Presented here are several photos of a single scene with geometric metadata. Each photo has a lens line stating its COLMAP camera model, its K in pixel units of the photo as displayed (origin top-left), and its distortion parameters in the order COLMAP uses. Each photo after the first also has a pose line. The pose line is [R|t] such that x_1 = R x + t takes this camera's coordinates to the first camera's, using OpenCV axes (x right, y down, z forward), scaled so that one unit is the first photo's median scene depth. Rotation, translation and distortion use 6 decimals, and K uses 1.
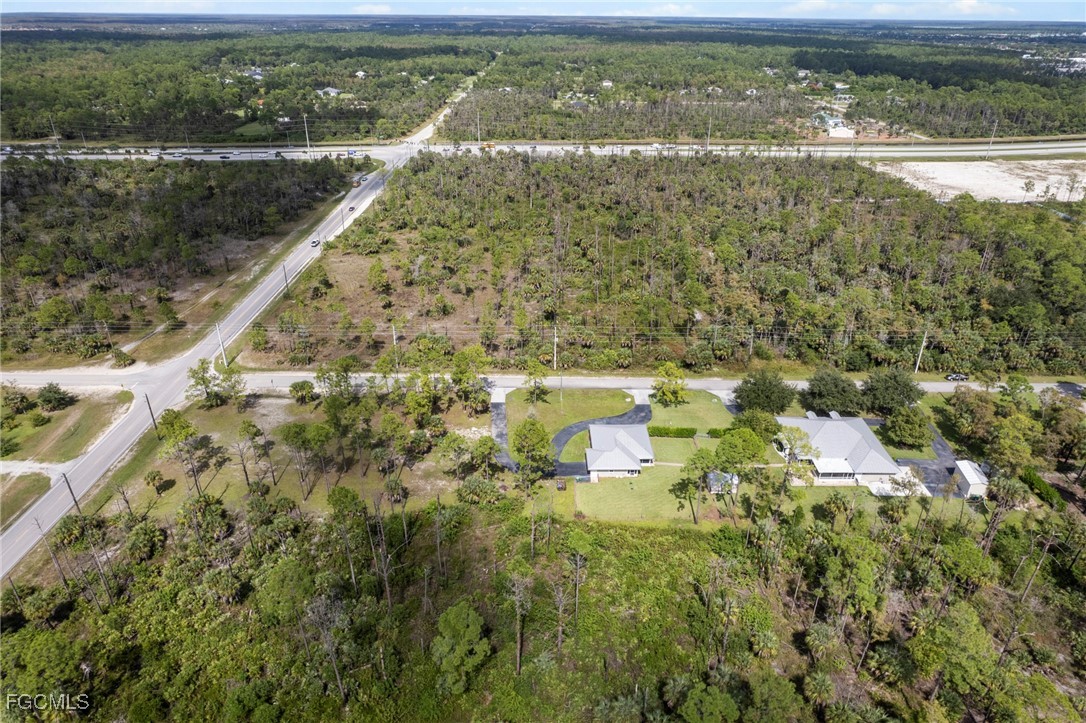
lens RADIAL K [[681.6, 0, 543.0], [0, 681.6, 361.5], [0, 0, 1]] dist [-0.060313, 0.001943]
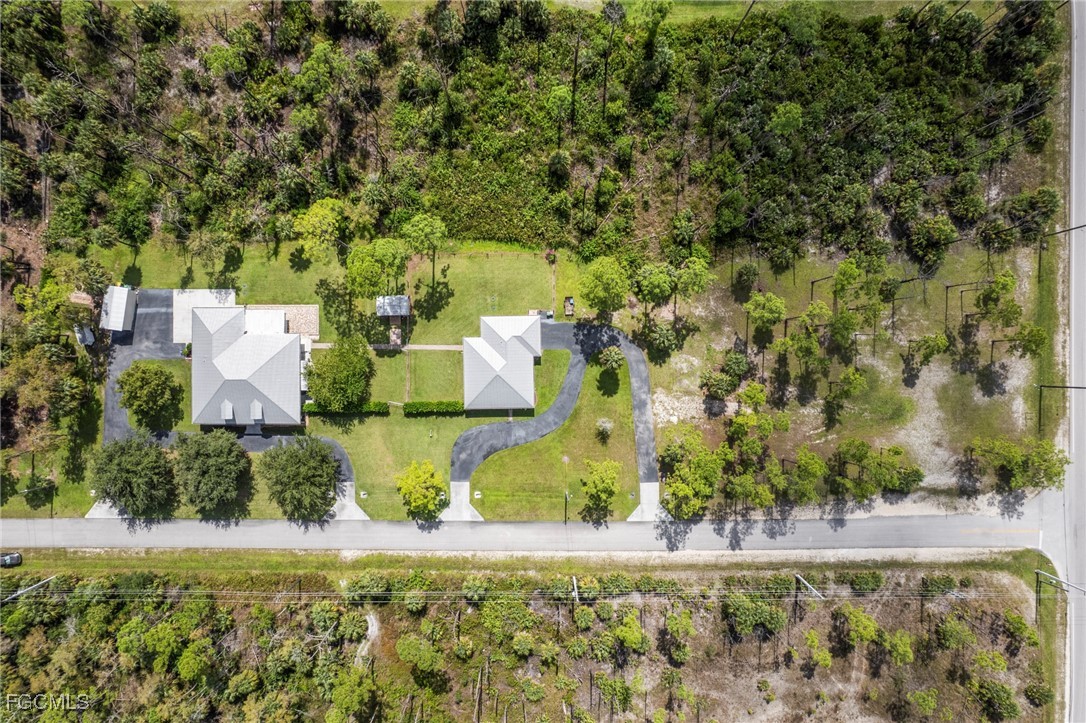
lens RADIAL K [[681.6, 0, 543.0], [0, 681.6, 361.5], [0, 0, 1]] dist [-0.060313, 0.001943]
pose [[-0.999884, 0.009570, -0.011812, 0.061820], [-0.014878, -0.456463, 0.889618, -0.558656], [0.003122, 0.889691, 0.456553, 0.538133]]
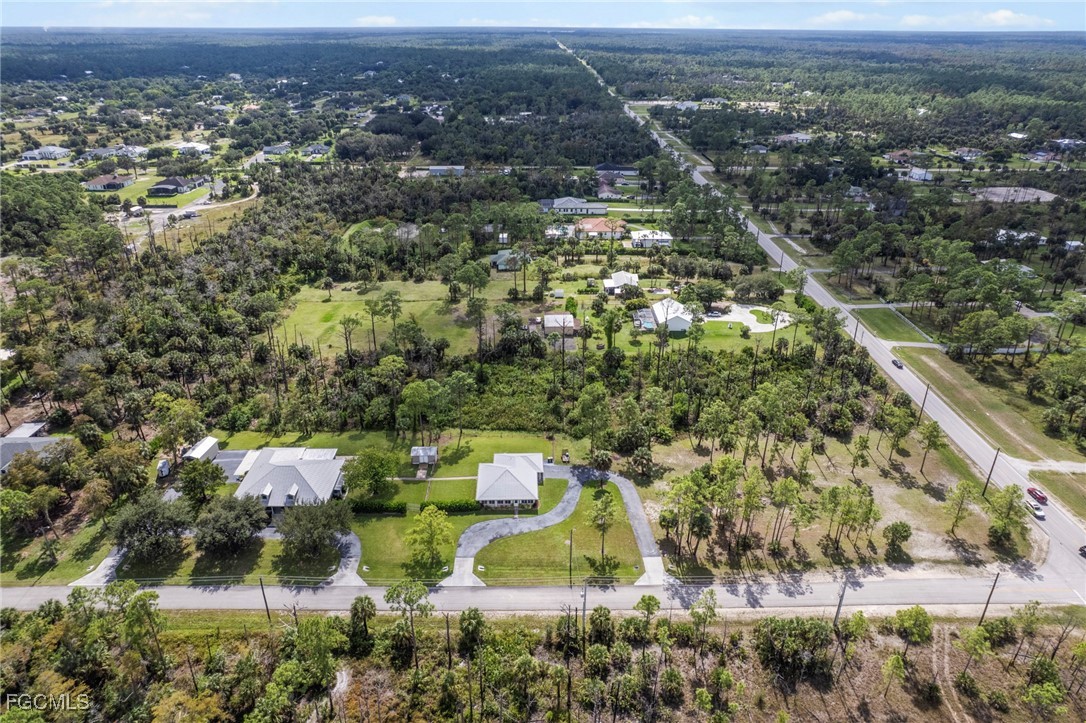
lens RADIAL K [[681.6, 0, 543.0], [0, 681.6, 361.5], [0, 0, 1]] dist [-0.060313, 0.001943]
pose [[-0.999743, 0.001886, -0.022591, 0.075318], [-0.017049, 0.594229, 0.804115, -0.694667], [0.014941, 0.804294, -0.594044, 1.289637]]
